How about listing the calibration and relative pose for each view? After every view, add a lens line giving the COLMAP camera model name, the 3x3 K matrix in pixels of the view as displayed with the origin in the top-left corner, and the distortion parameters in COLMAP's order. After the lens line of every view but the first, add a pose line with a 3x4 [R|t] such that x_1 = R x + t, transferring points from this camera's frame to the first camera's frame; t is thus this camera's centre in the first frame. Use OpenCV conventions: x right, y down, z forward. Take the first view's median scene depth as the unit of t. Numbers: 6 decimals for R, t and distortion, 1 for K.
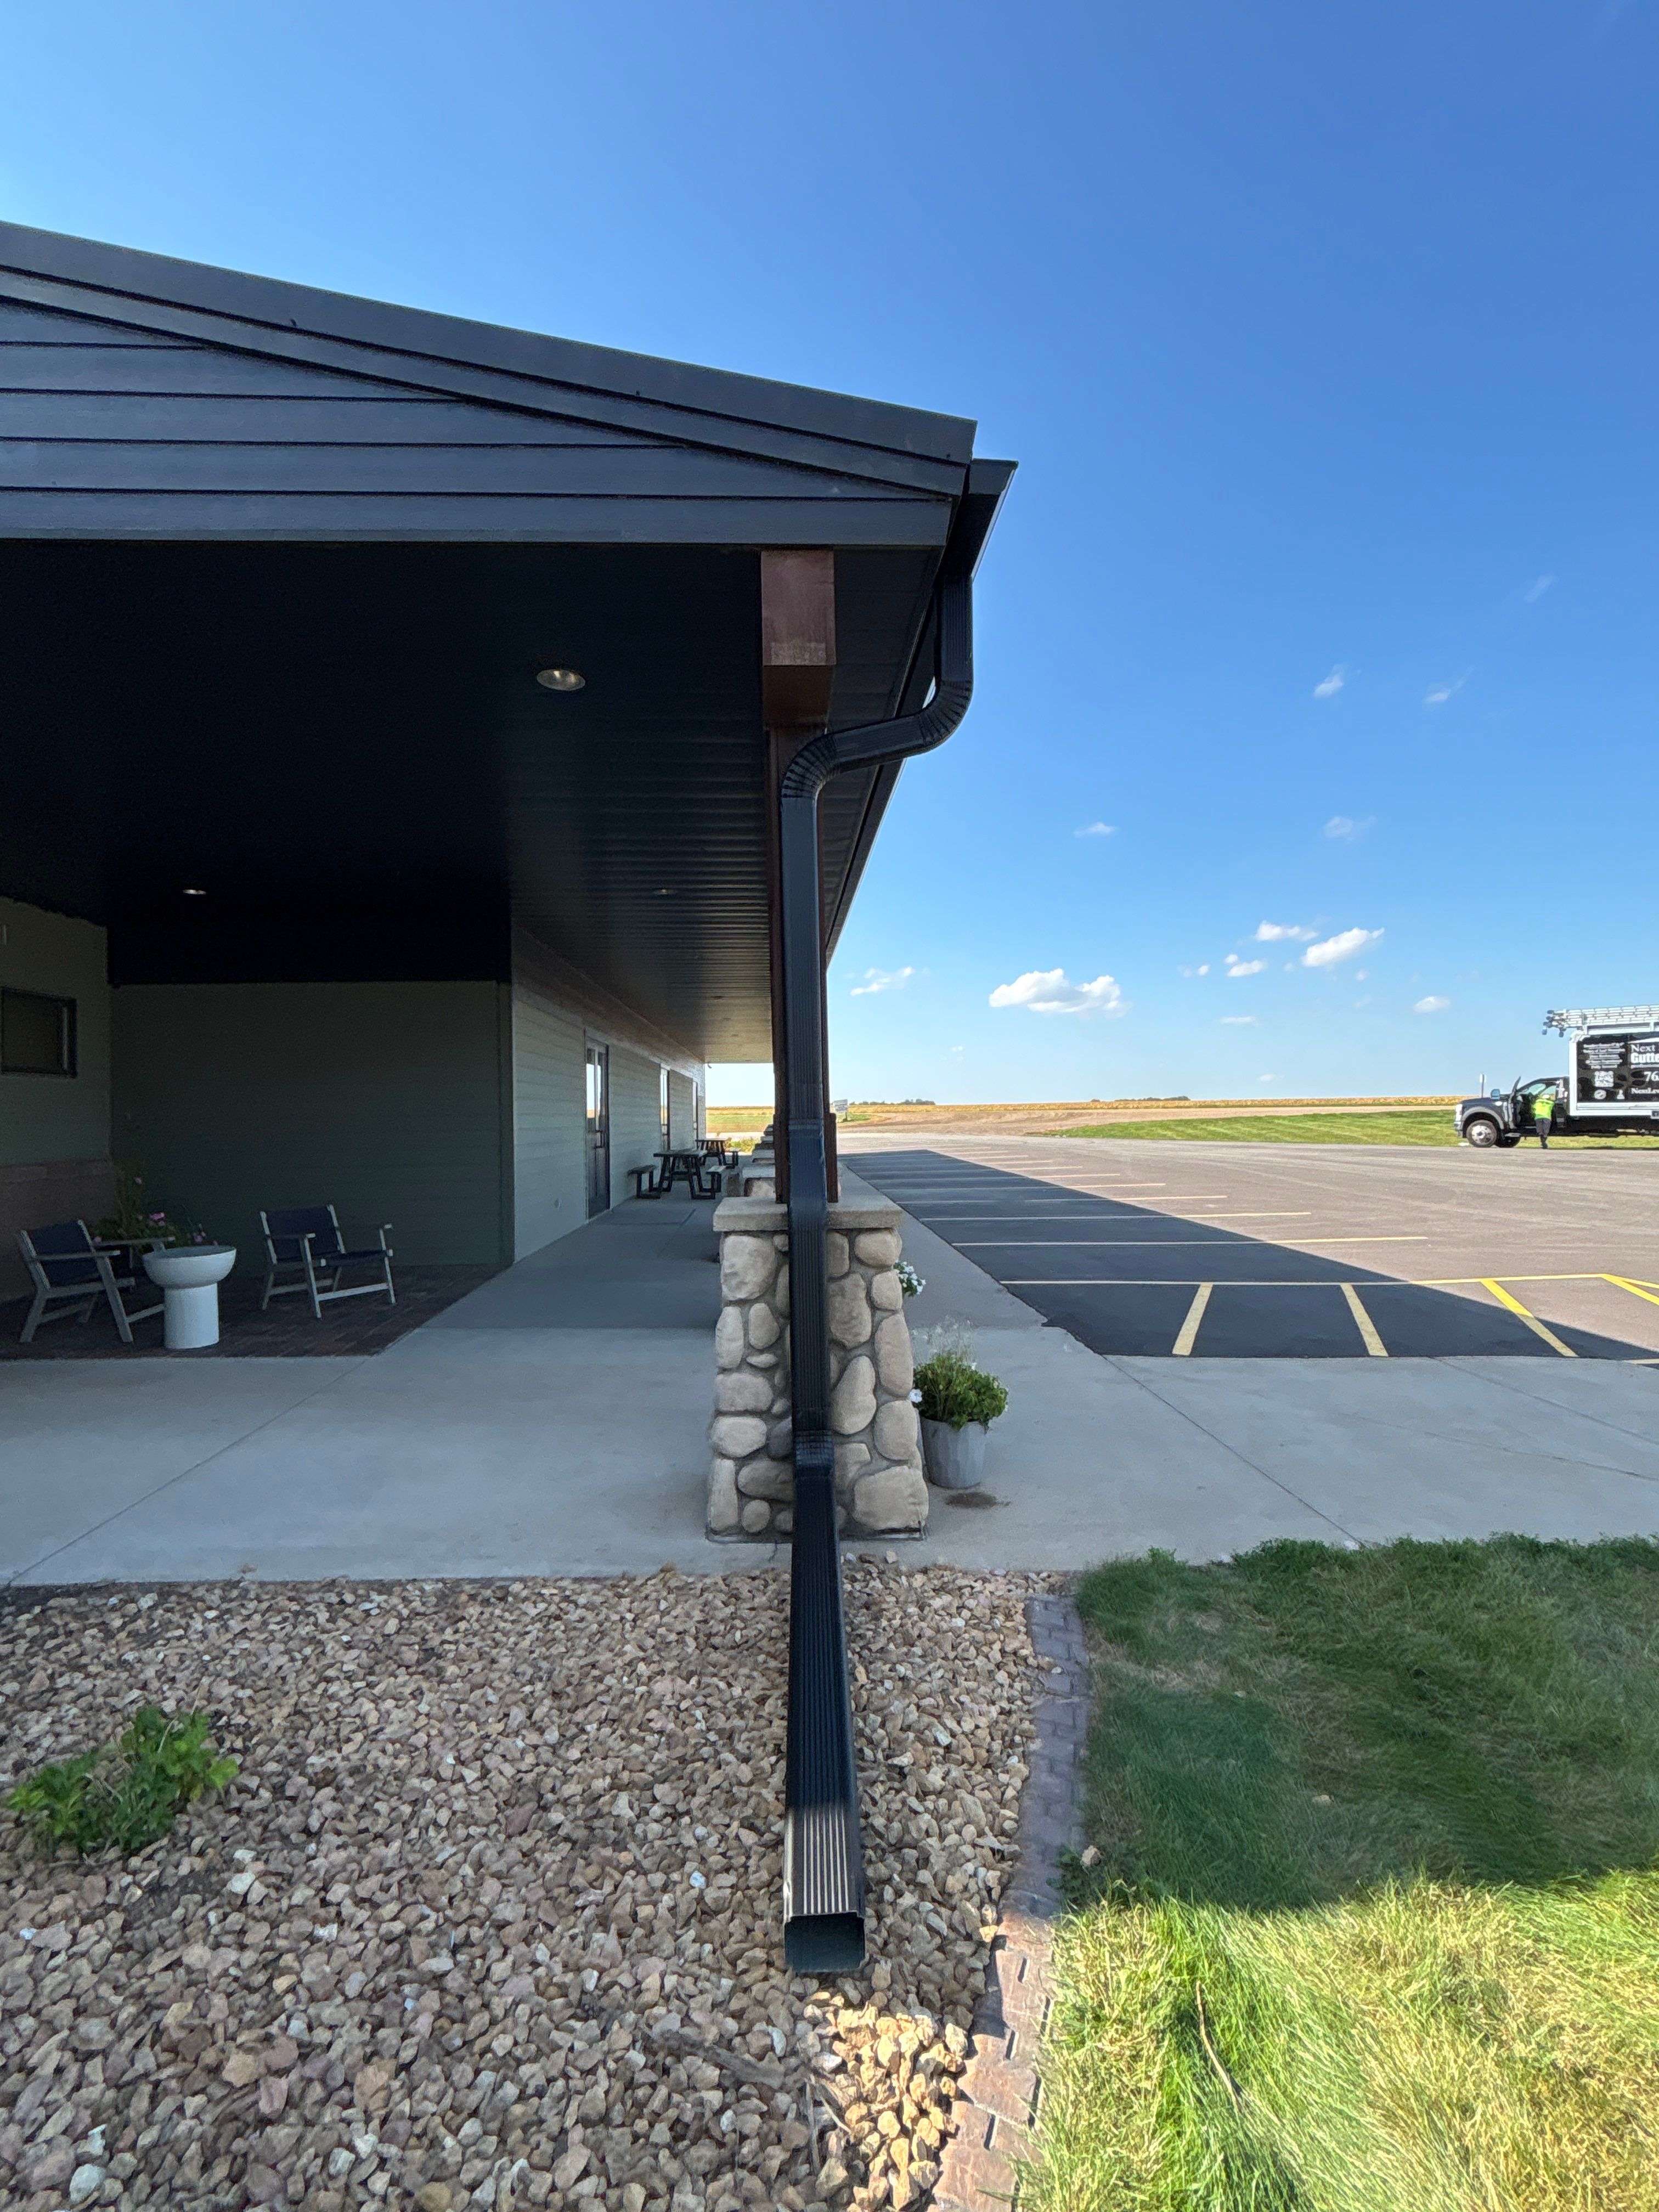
lens RADIAL K [[1092.0, 0, 823.6], [0, 1092.0, 1106.3], [0, 0, 1]] dist [0.000405, -0.002446]
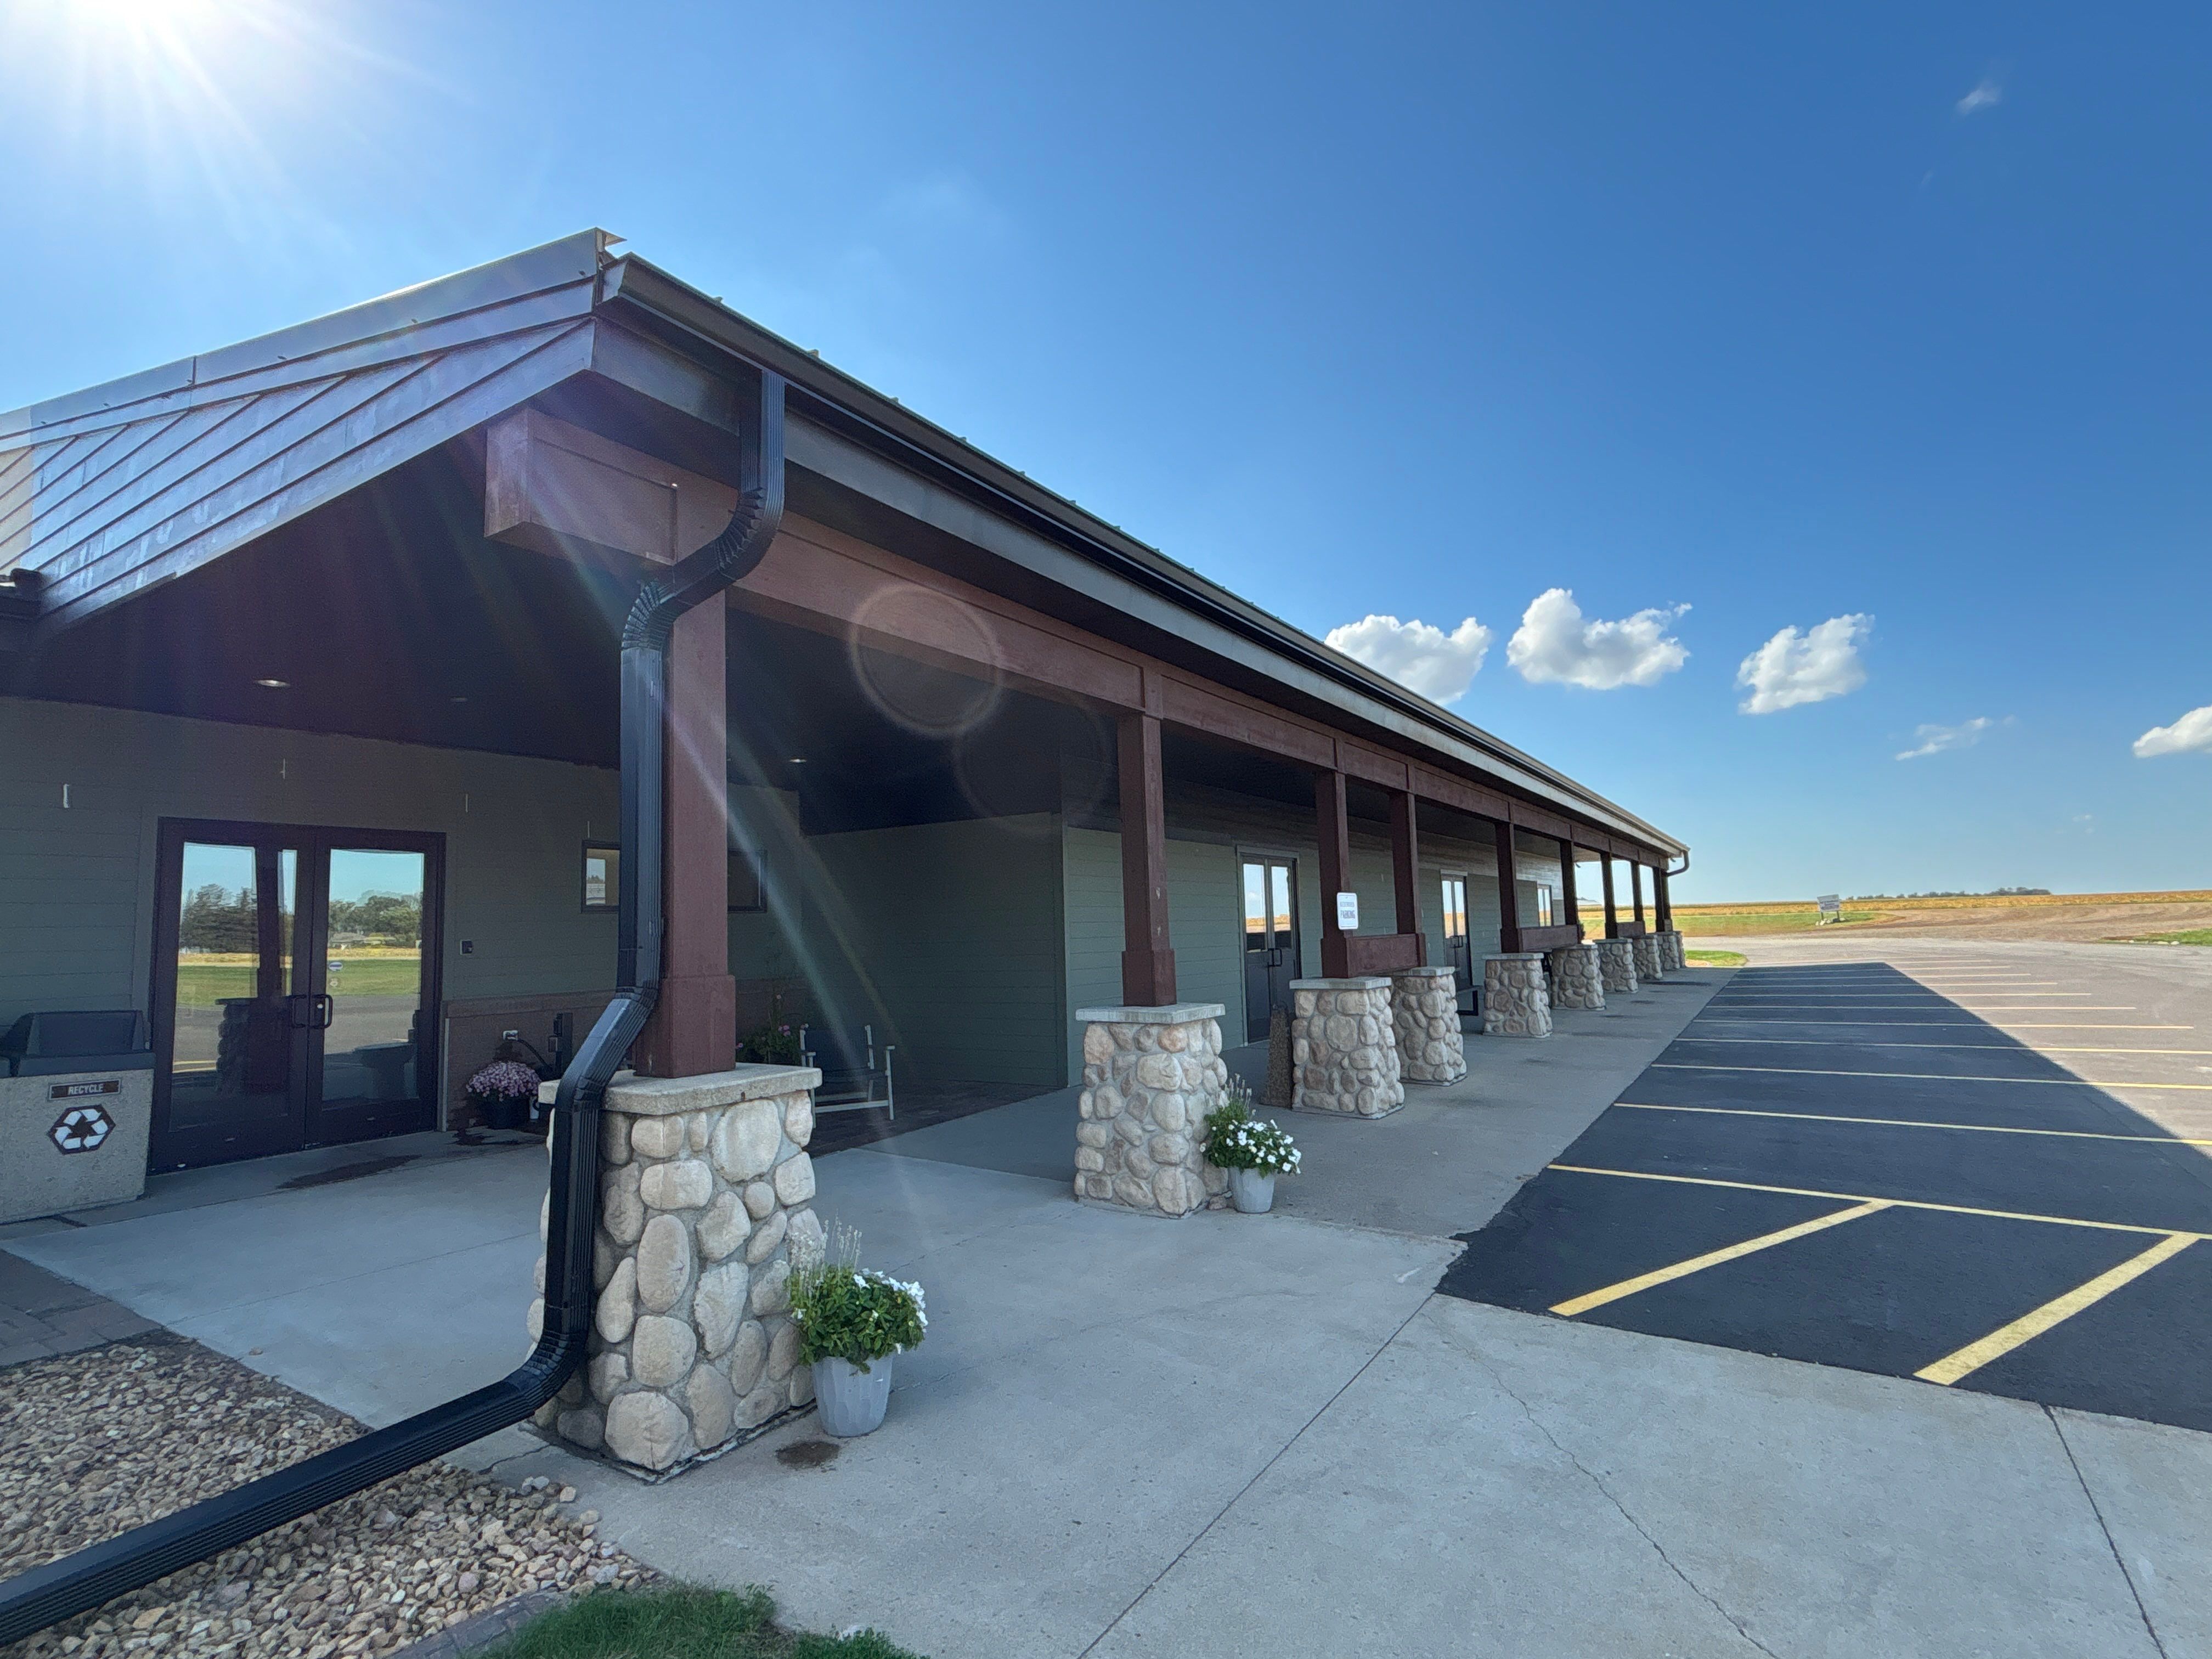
lens RADIAL K [[1092.0, 0, 1104.0], [0, 1092.0, 827.5], [0, 0, 1]] dist [0.000405, -0.002446]
pose [[0.818231, -0.055565, -0.572197, 0.889265], [0.015336, 0.997074, -0.074895, -0.053369], [0.574684, 0.052506, 0.816689, 0.457260]]
